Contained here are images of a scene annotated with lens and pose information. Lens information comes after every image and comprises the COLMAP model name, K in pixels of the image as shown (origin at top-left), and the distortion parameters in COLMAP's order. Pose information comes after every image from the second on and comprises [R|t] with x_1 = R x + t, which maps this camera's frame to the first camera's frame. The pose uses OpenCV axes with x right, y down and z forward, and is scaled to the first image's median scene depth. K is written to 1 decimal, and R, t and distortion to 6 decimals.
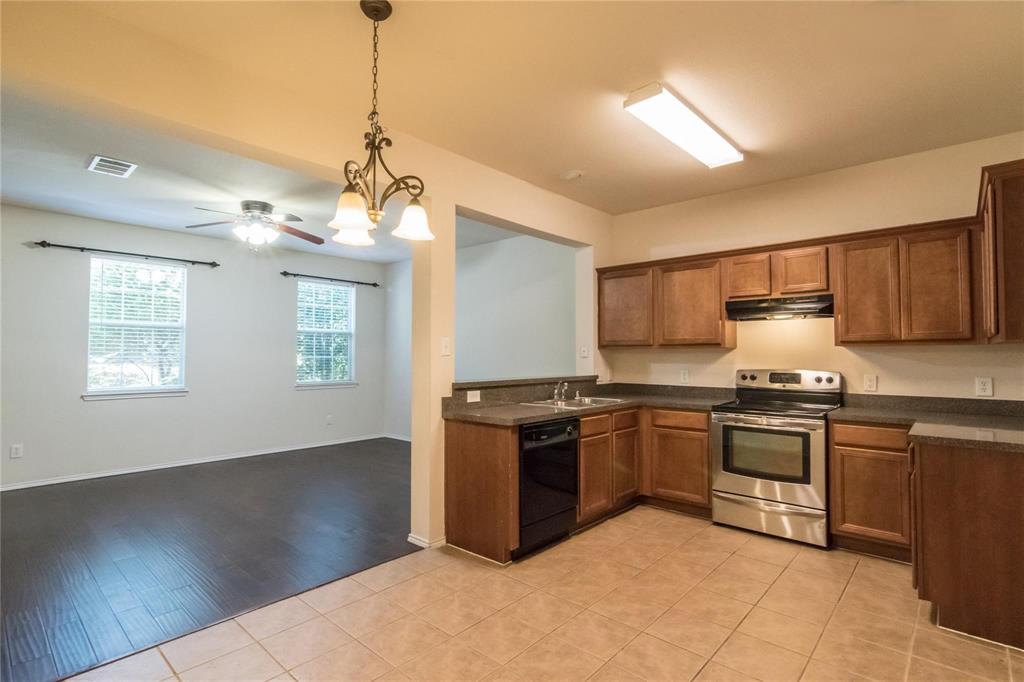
lens RADIAL K [[495.0, 0, 509.8], [0, 495.0, 339.3], [0, 0, 1]] dist [0.001144, 0.000799]
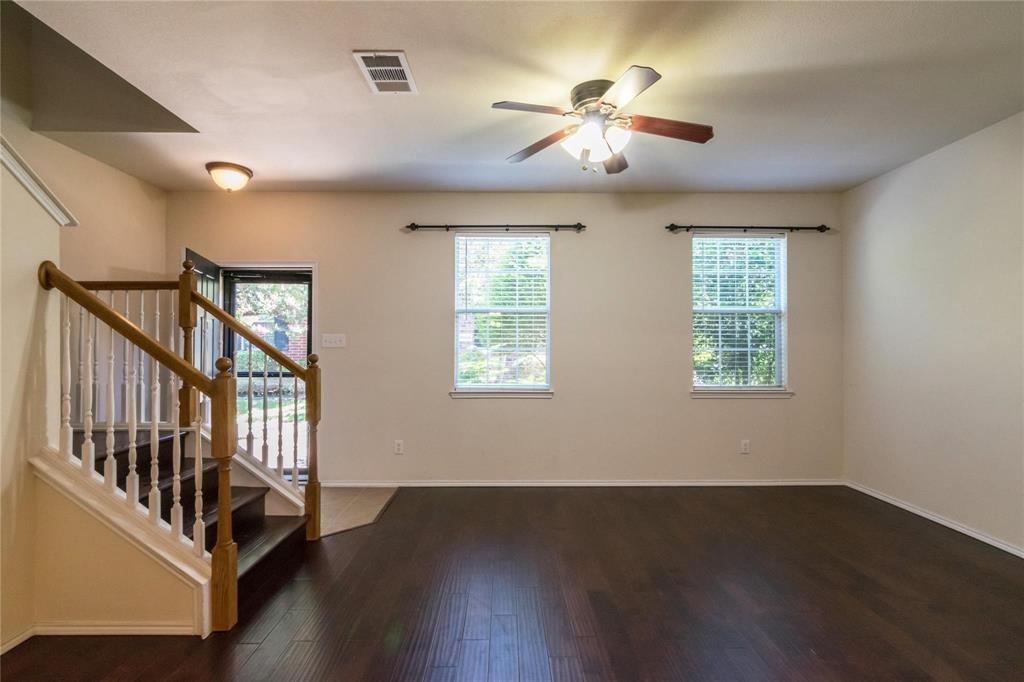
lens RADIAL K [[495.0, 0, 505.1], [0, 495.0, 340.5], [0, 0, 1]] dist [0.001144, 0.000799]
pose [[0.673107, -0.010660, -0.739468, -0.080221], [0.025362, 0.999641, 0.008675, 0.009055], [0.739110, -0.024594, 0.673136, 0.279025]]
